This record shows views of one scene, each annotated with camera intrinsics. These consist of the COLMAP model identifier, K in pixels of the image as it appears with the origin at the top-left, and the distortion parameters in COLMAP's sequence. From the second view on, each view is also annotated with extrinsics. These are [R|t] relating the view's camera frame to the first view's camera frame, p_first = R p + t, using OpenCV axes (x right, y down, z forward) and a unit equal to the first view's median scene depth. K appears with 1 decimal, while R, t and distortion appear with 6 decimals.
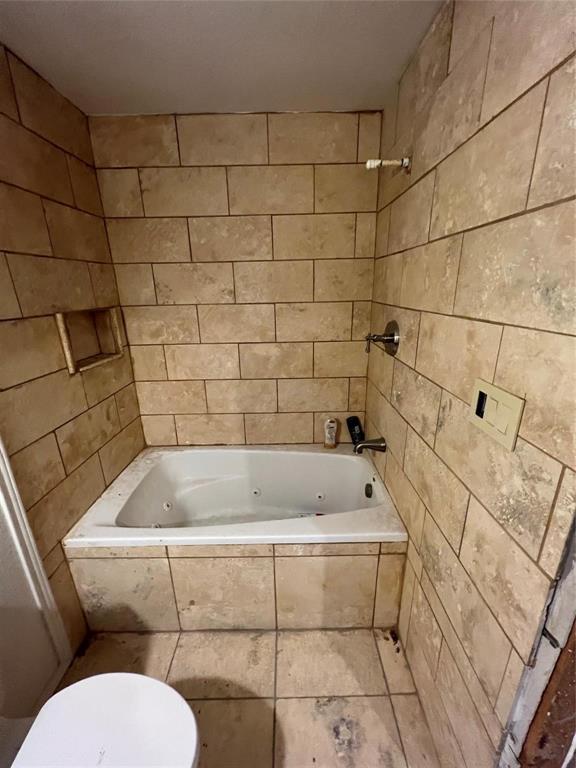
lens RADIAL K [[308.3, 0, 288.9], [0, 308.3, 383.2], [0, 0, 1]] dist [-0.000382, 0.000578]
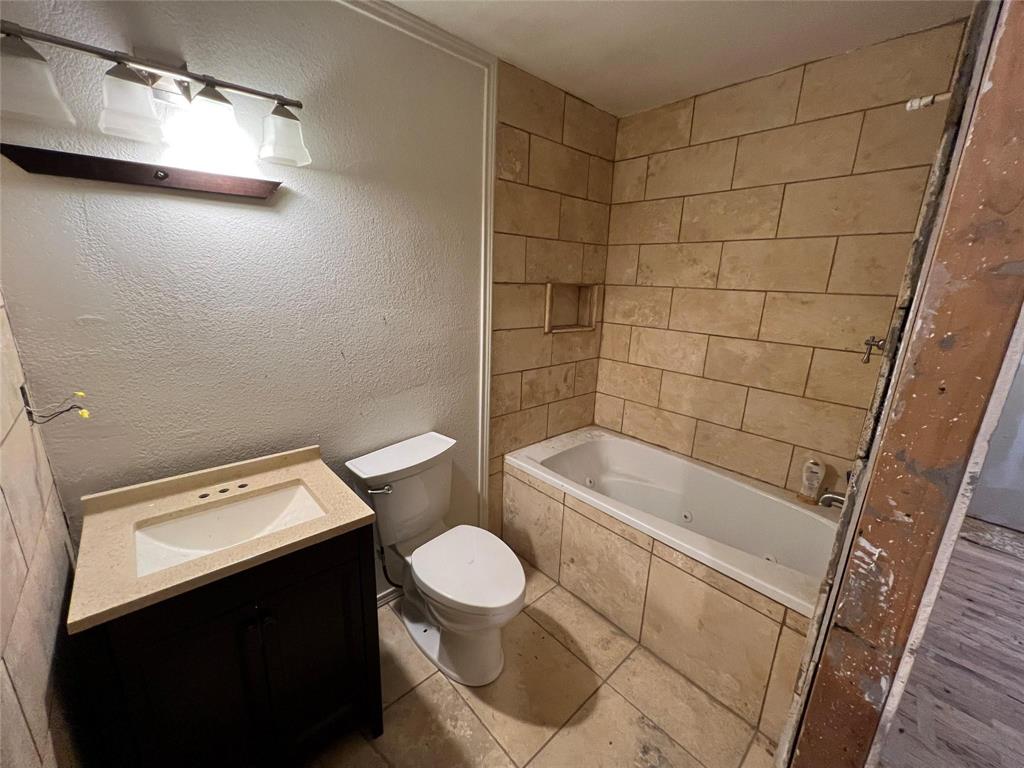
lens RADIAL K [[411.0, 0, 510.3], [0, 411.0, 385.4], [0, 0, 1]] dist [-0.000382, 0.000578]
pose [[0.669998, 0.227546, -0.706630, 0.350474], [-0.264067, 0.962660, 0.059614, 0.096735], [0.693809, 0.146657, 0.705067, -0.195529]]
